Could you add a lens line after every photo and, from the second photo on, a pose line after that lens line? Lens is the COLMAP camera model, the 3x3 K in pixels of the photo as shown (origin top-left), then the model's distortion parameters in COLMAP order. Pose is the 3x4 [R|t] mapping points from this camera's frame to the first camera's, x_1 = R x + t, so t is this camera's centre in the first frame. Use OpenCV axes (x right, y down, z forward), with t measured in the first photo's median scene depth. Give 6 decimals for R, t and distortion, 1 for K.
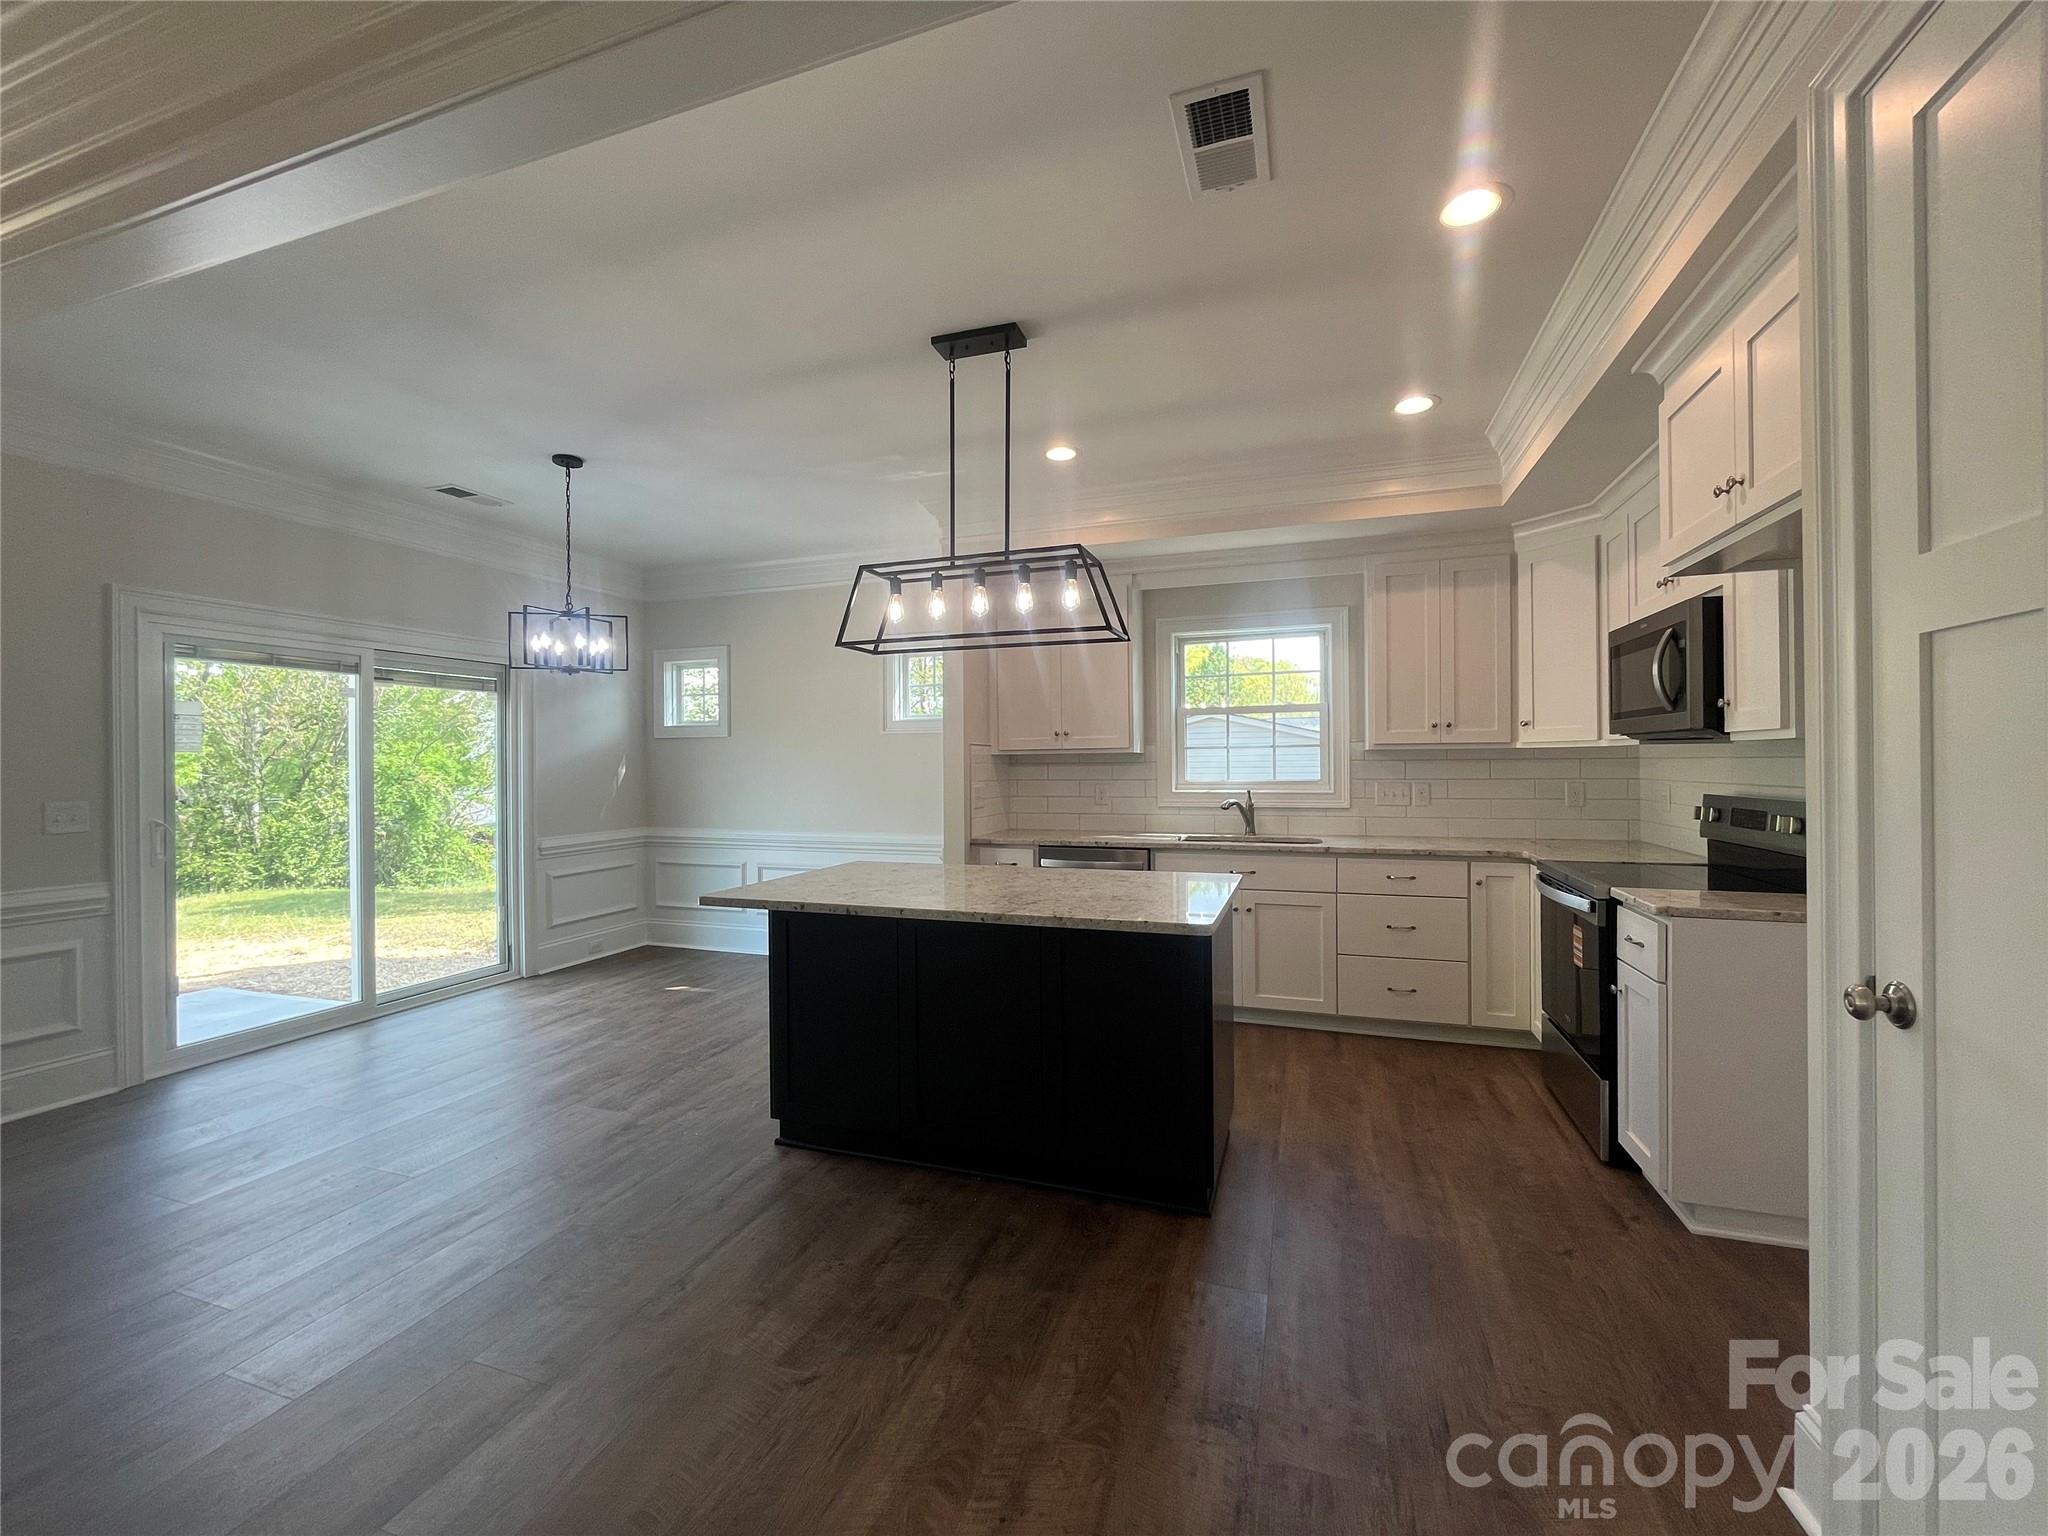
lens RADIAL K [[831.0, 0, 1023.9], [0, 831.0, 763.0], [0, 0, 1]] dist [-0.001906, 0.000337]
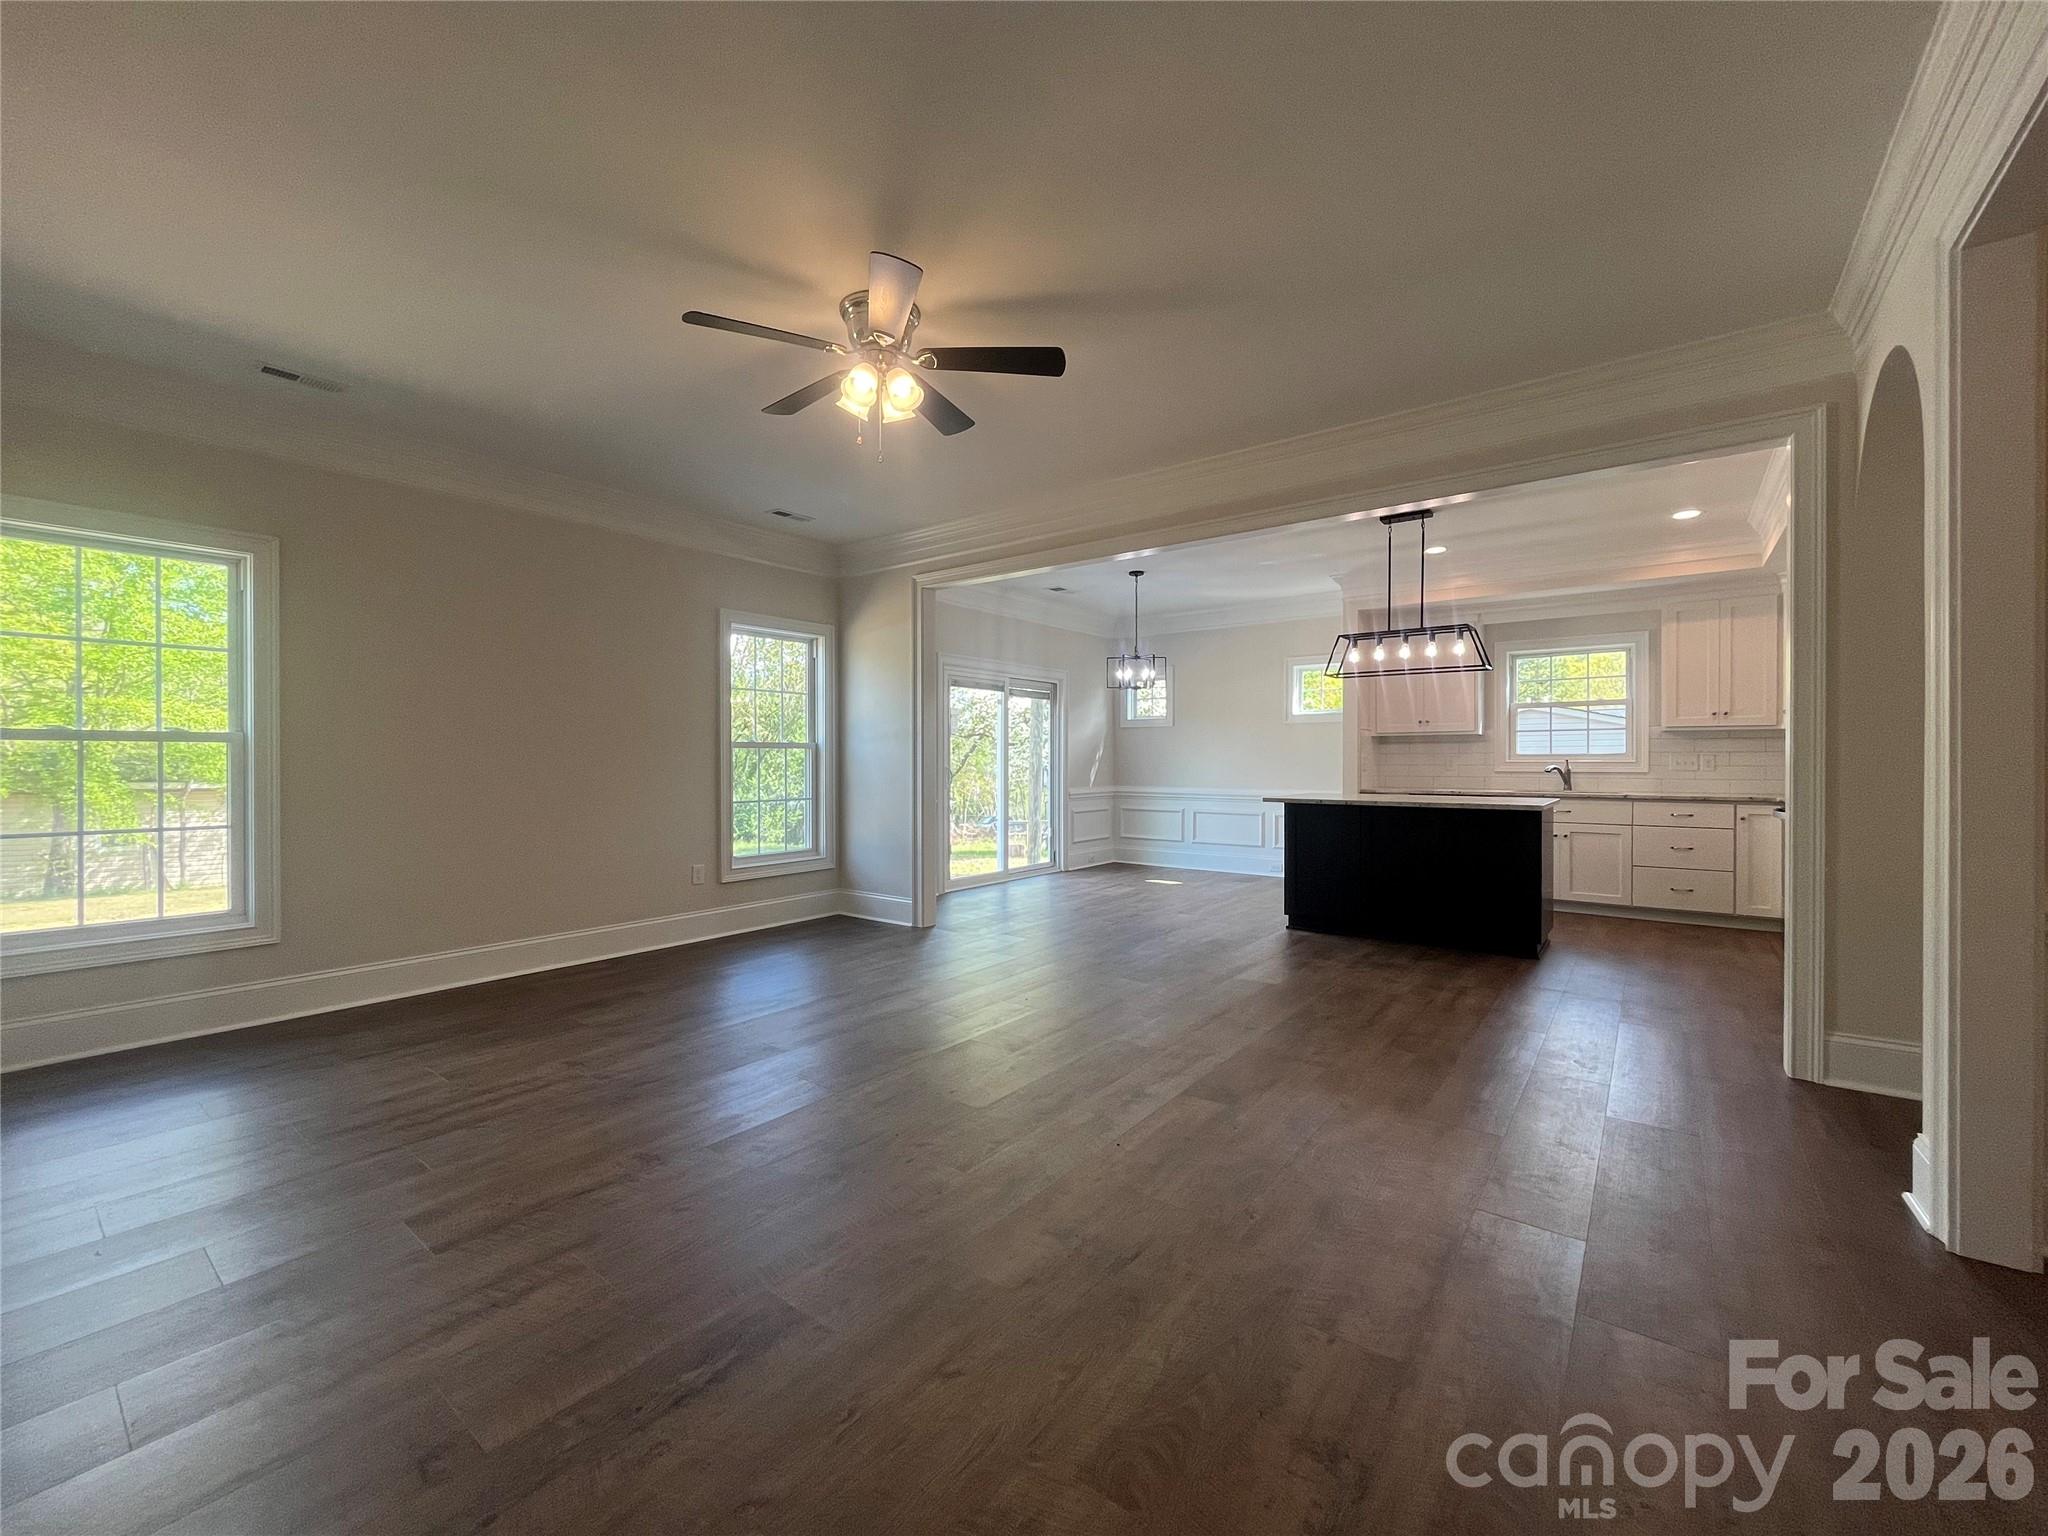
lens RADIAL K [[831.0, 0, 1021.5], [0, 831.0, 765.6], [0, 0, 1]] dist [-0.001906, 0.000337]
pose [[0.947907, 0.009115, -0.318416, -0.203564], [-0.006315, 0.999932, 0.009824, 0.041597], [0.318484, -0.007302, 0.947900, -0.811706]]
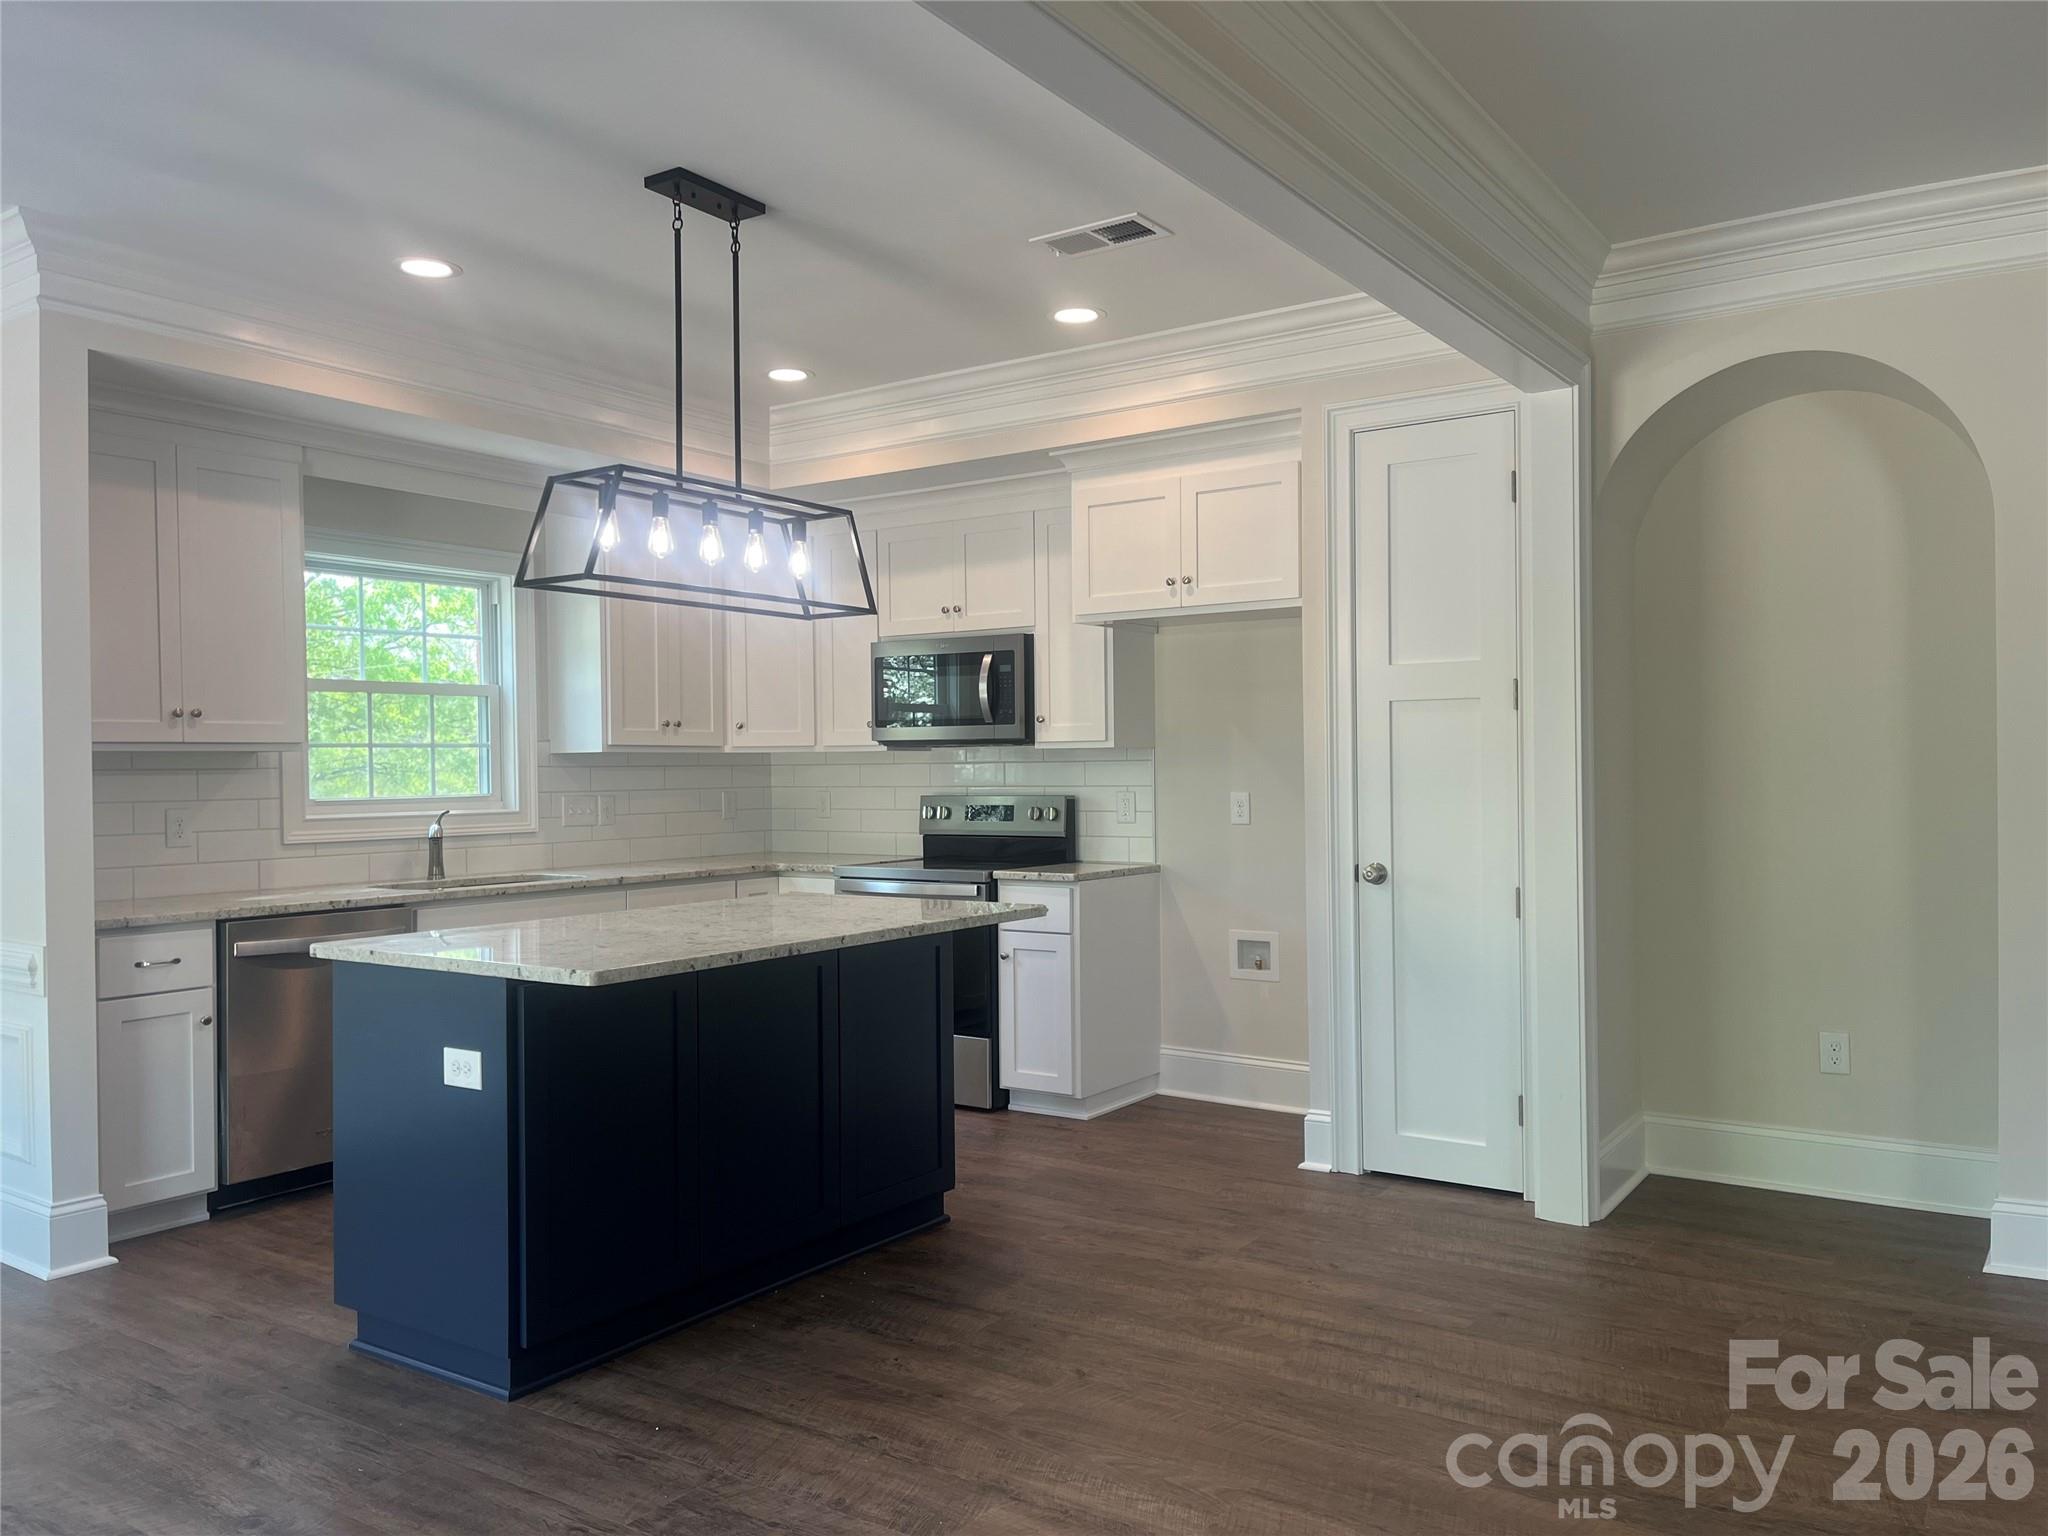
lens RADIAL K [[1556.5, 0, 1029.2], [0, 1556.5, 778.6], [0, 0, 1]] dist [0.055297, -0.071636]
pose [[0.259293, -0.002369, 0.965796, -0.968365], [0.007852, 0.999969, 0.000344, 0.012349], [-0.965767, 0.007494, 0.259304, 0.261258]]
